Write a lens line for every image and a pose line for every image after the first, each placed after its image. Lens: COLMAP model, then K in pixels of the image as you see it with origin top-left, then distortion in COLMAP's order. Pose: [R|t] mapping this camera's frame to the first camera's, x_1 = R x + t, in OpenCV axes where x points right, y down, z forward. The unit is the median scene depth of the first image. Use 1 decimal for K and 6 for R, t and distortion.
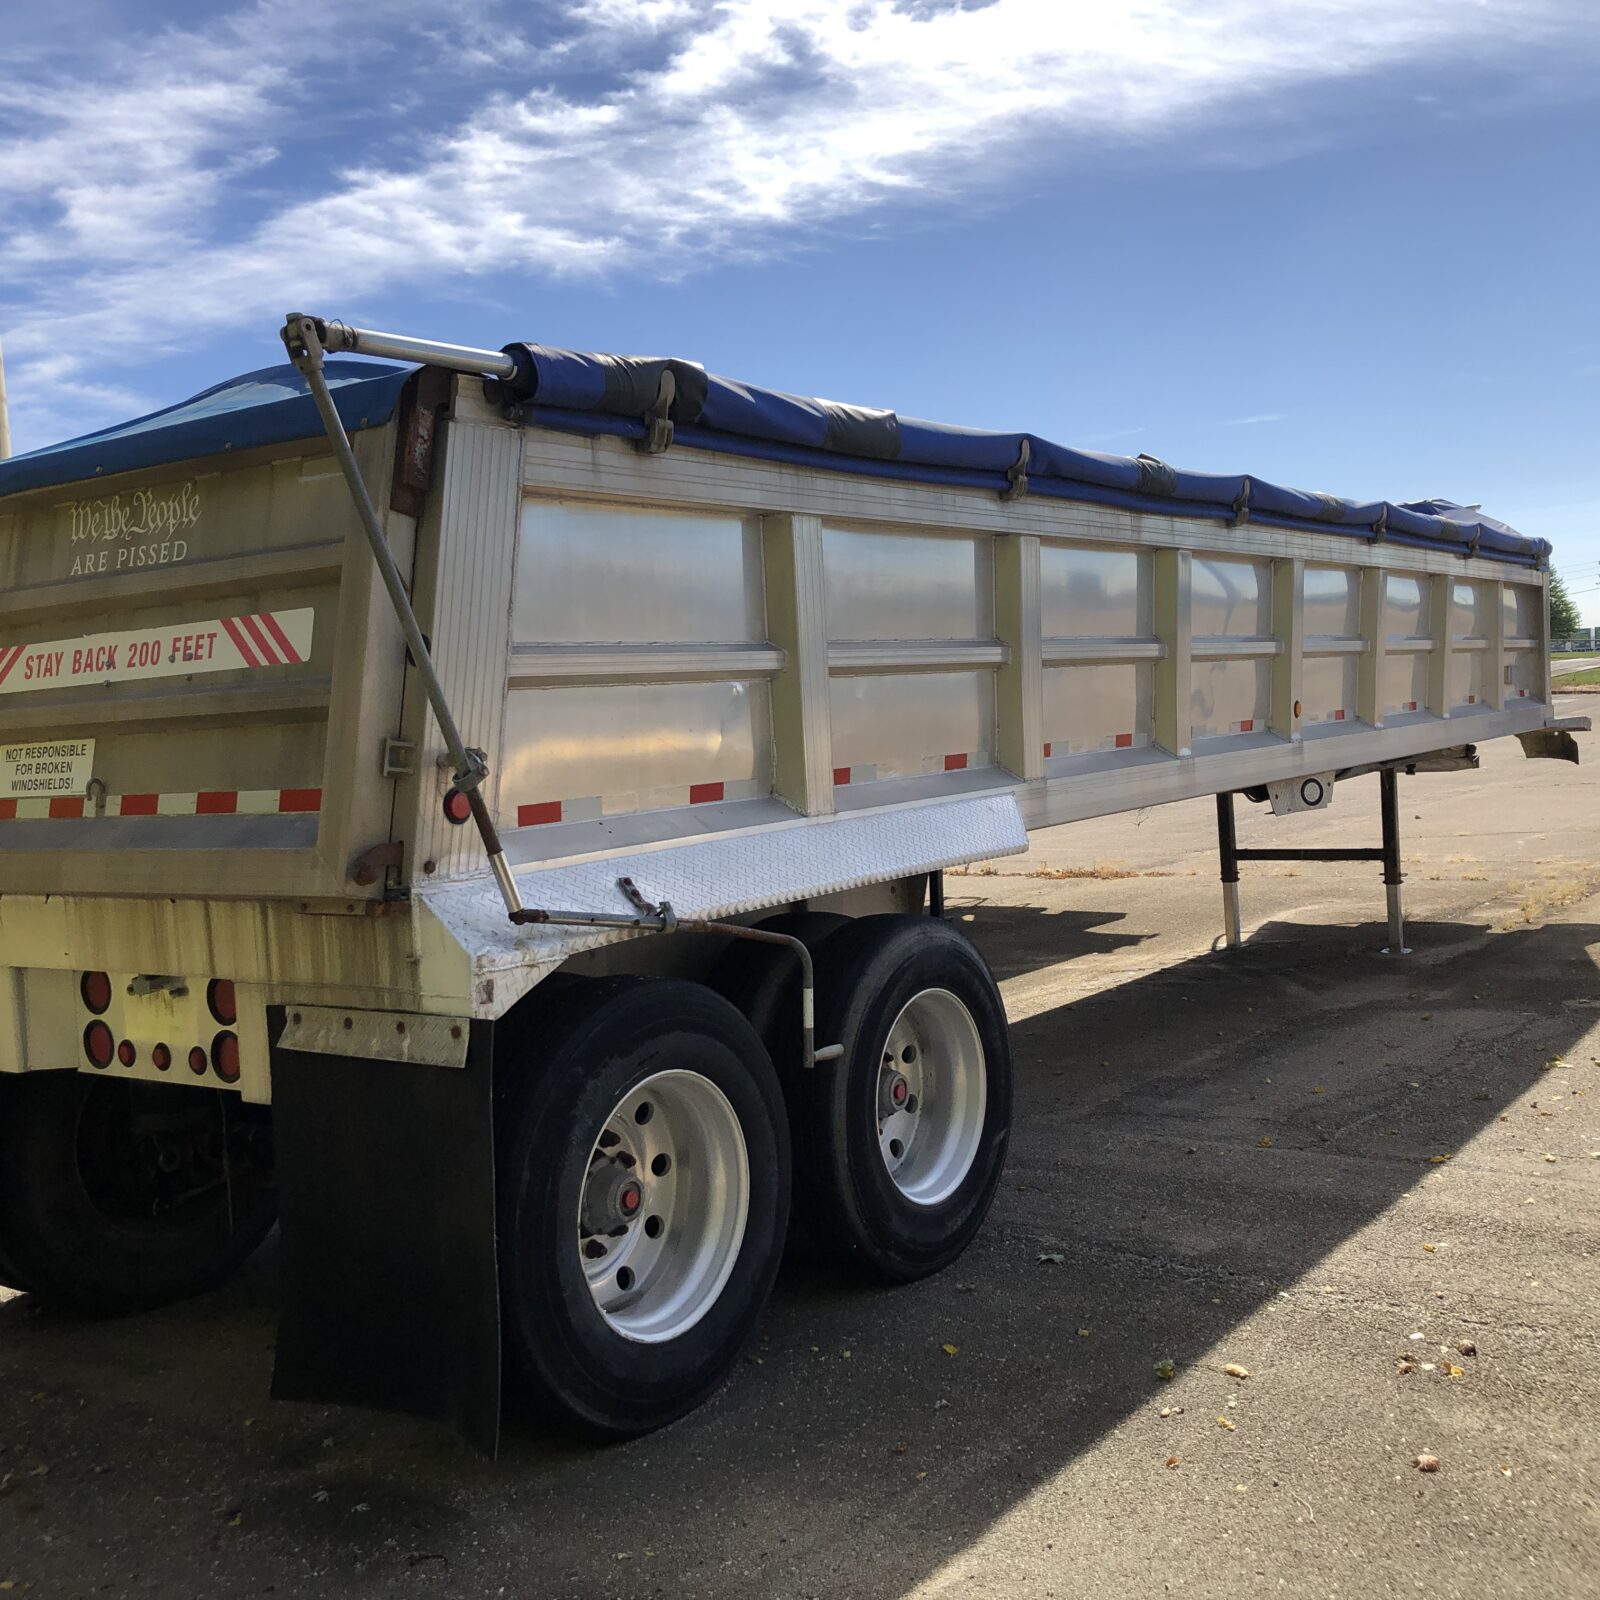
lens RADIAL K [[1794.1, 0, 787.7], [0, 1794.1, 799.9], [0, 0, 1]] dist [0.000201, -0.089214]
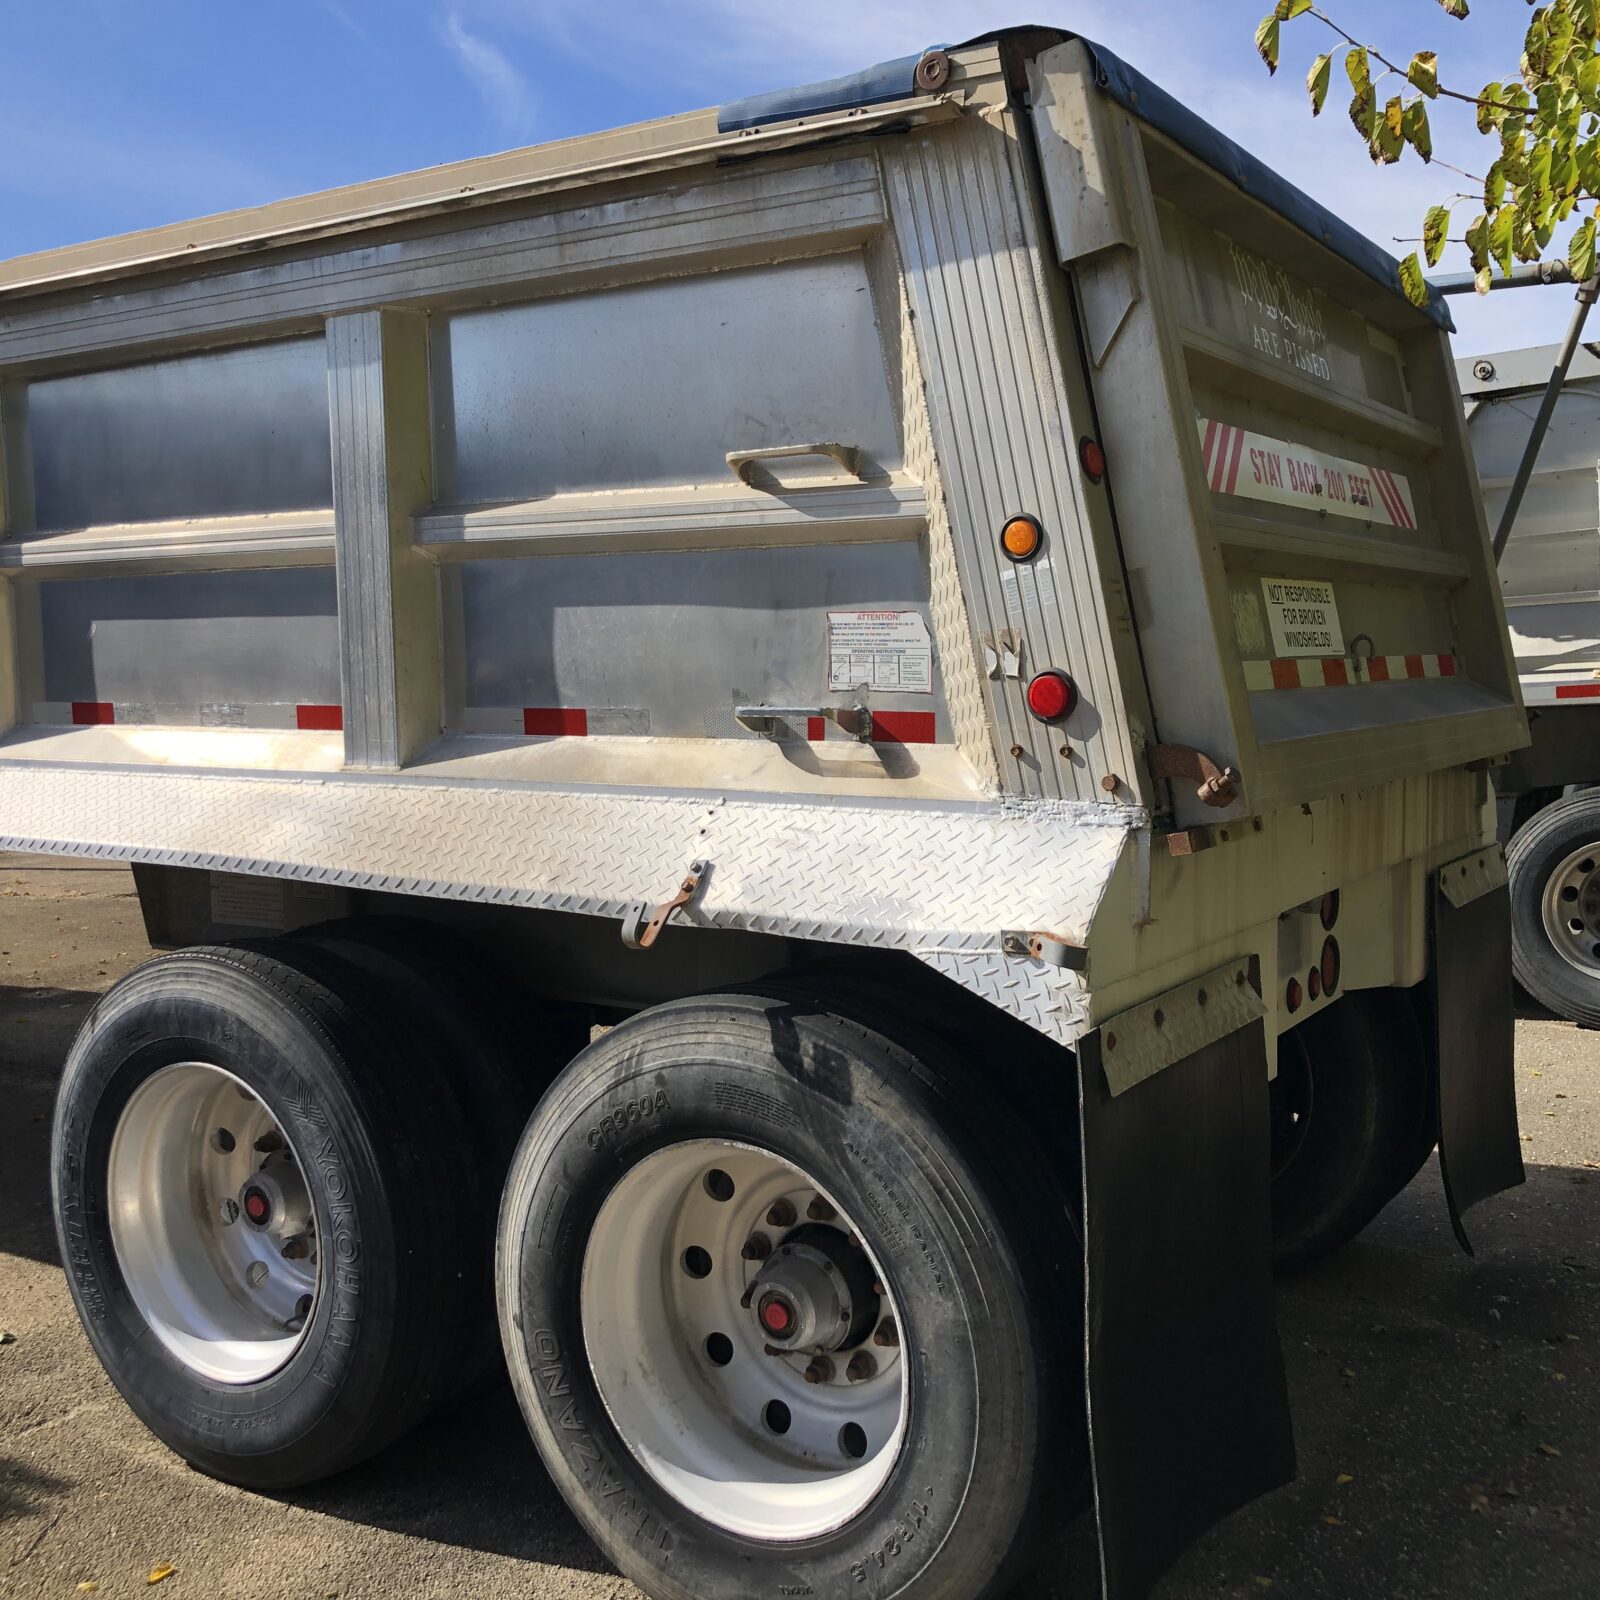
lens RADIAL K [[1733.6, 0, 806.1], [0, 1733.6, 784.4], [0, 0, 1]] dist [0.140237, -0.442243]
pose [[-0.037151, -0.012748, 0.999228, -0.850877], [0.068830, 0.997511, 0.015285, 0.018797], [-0.996936, 0.069345, -0.036181, 0.947414]]
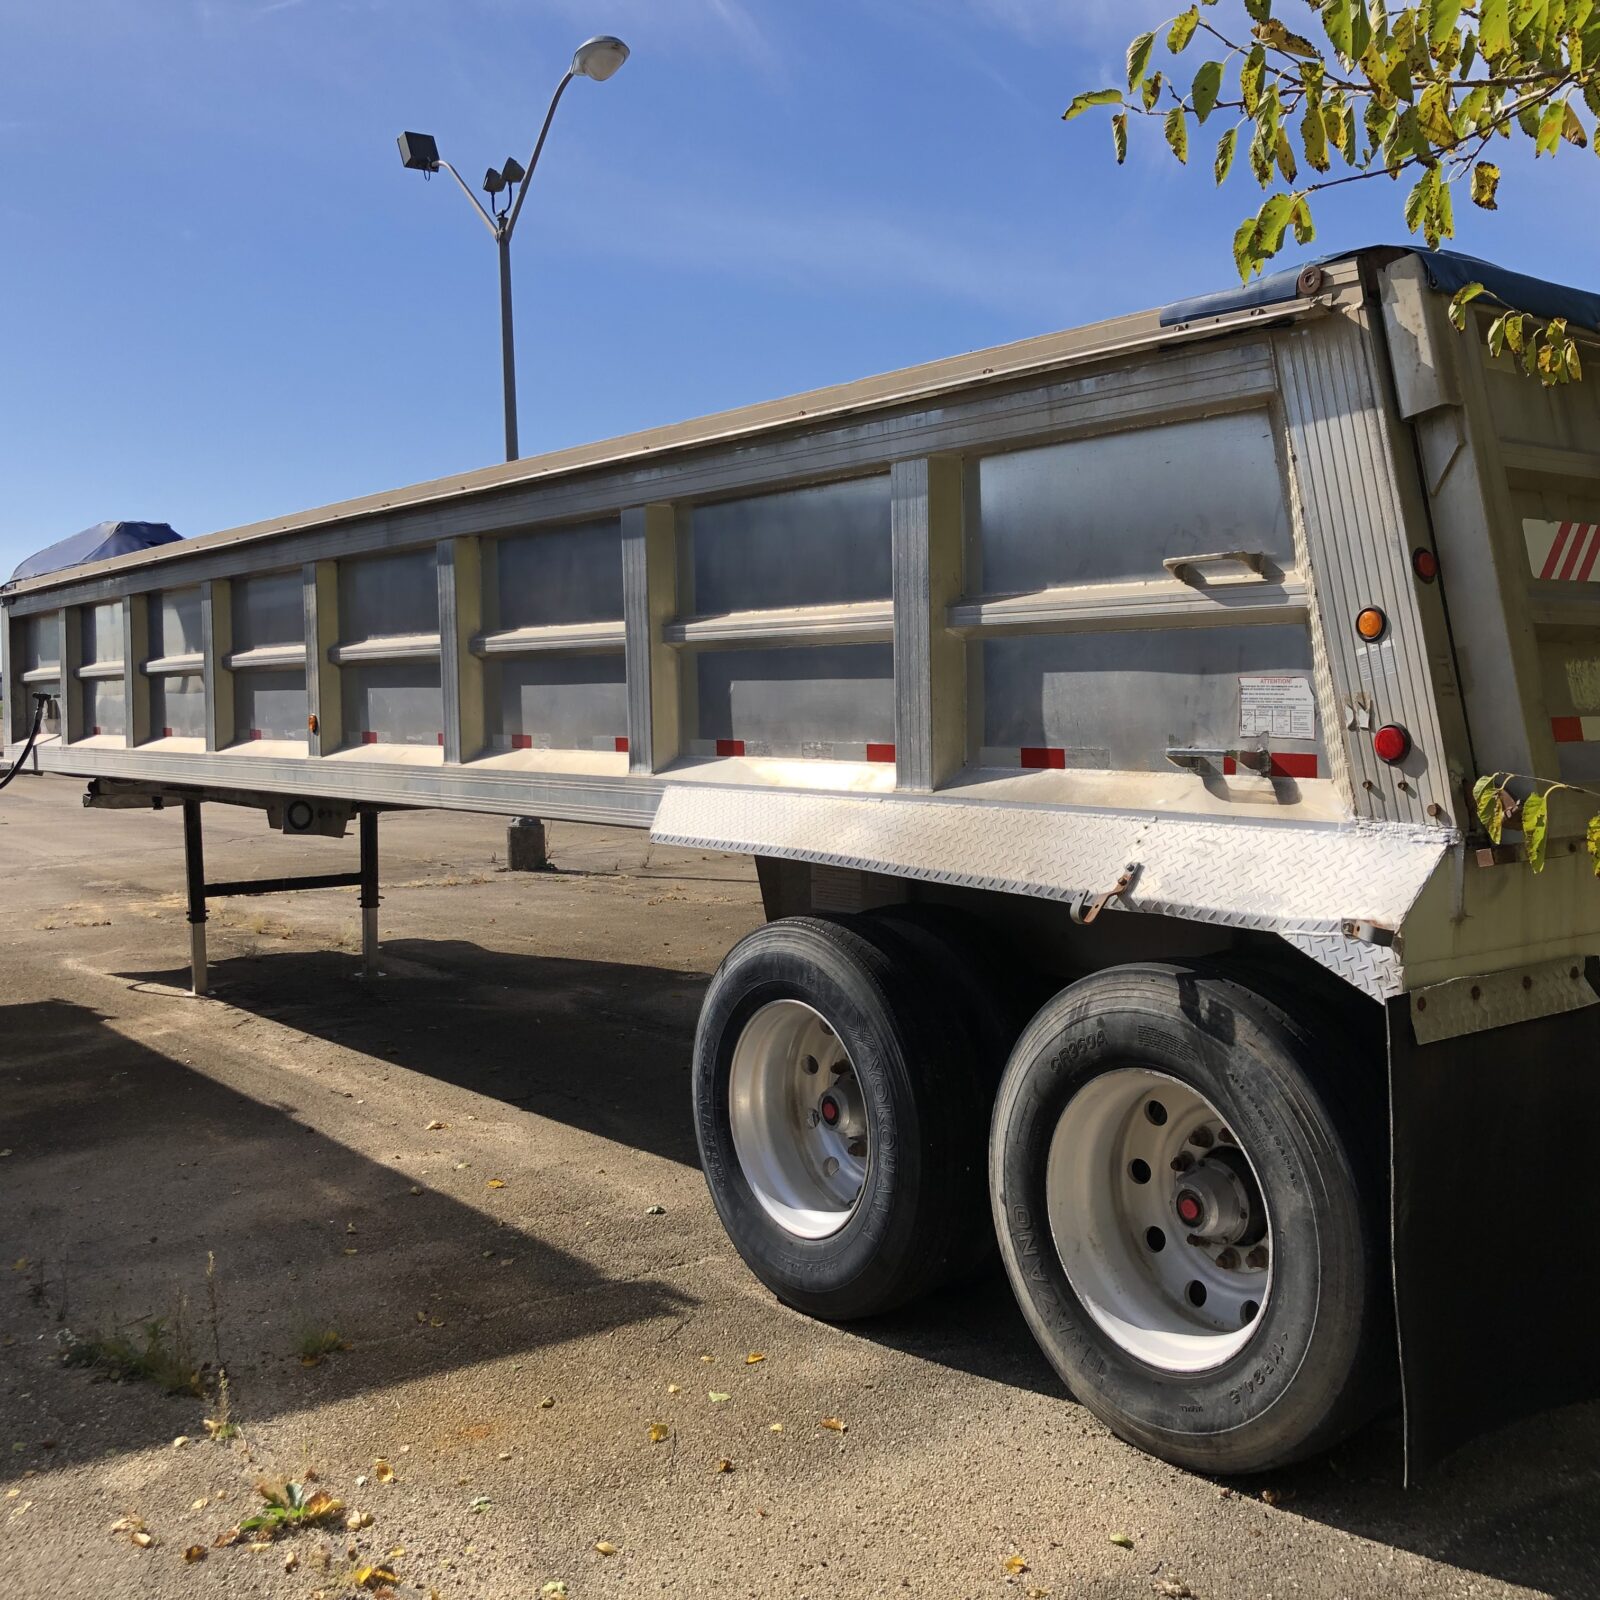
lens RADIAL K [[1733.6, 0, 806.1], [0, 1733.6, 784.4], [0, 0, 1]] dist [0.140237, -0.442243]
pose [[0.308380, 0.009804, 0.951213, -1.022567], [0.045123, 0.998671, -0.024922, 0.026629], [-0.950192, 0.050607, 0.307528, 0.877046]]
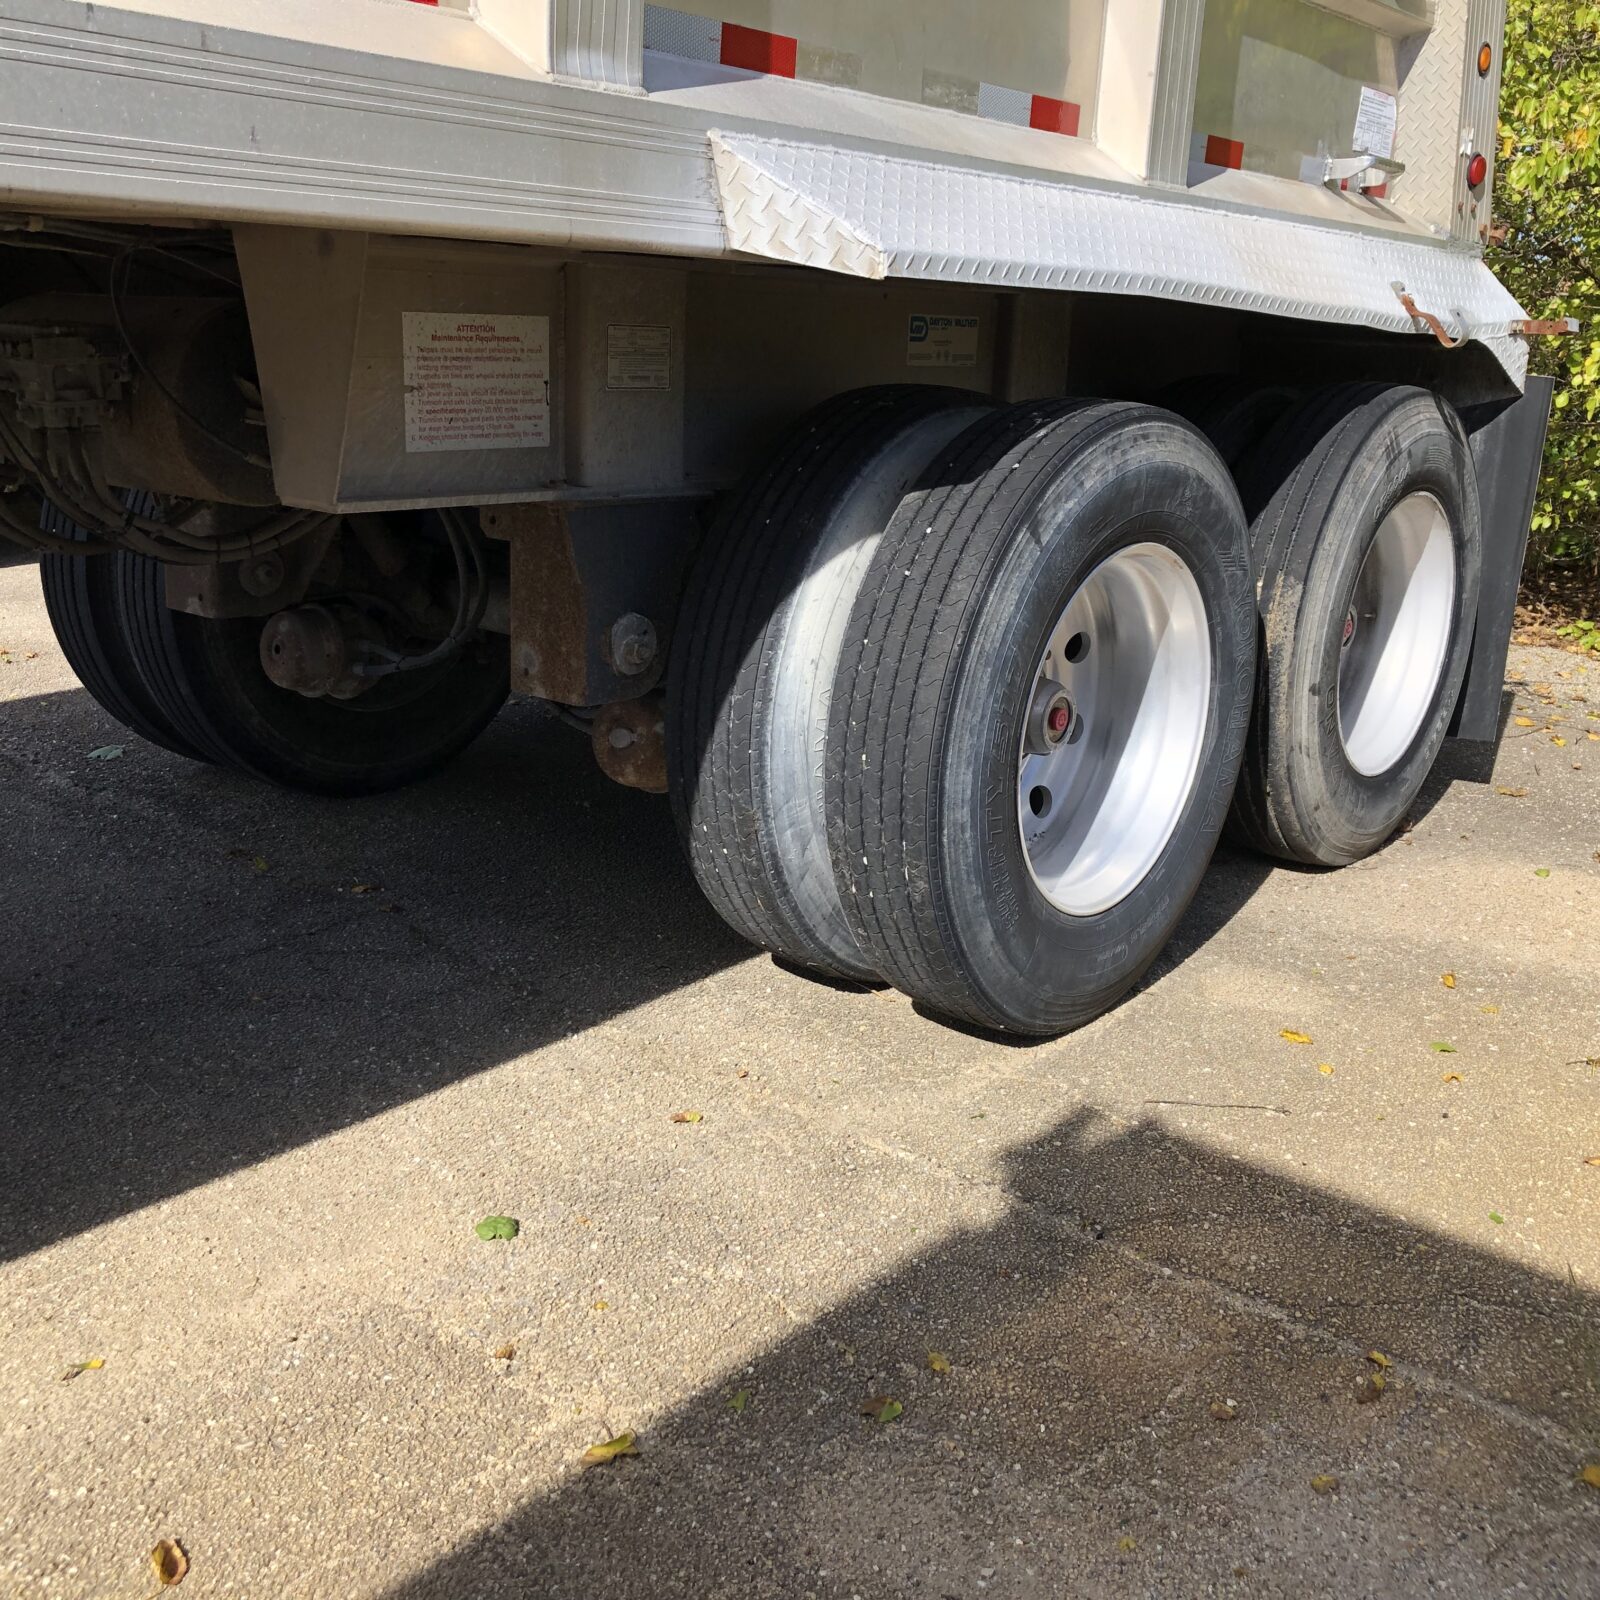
lens RADIAL K [[1718.2, 0, 800.0], [0, 1718.2, 800.0], [0, 0, 1]] dist [-0.005785, -0.017532]
pose [[-0.996797, -0.007777, 0.079600, -0.218827], [0.018563, 0.945586, 0.324841, 0.017313], [-0.077795, 0.325278, -0.942413, 1.599666]]
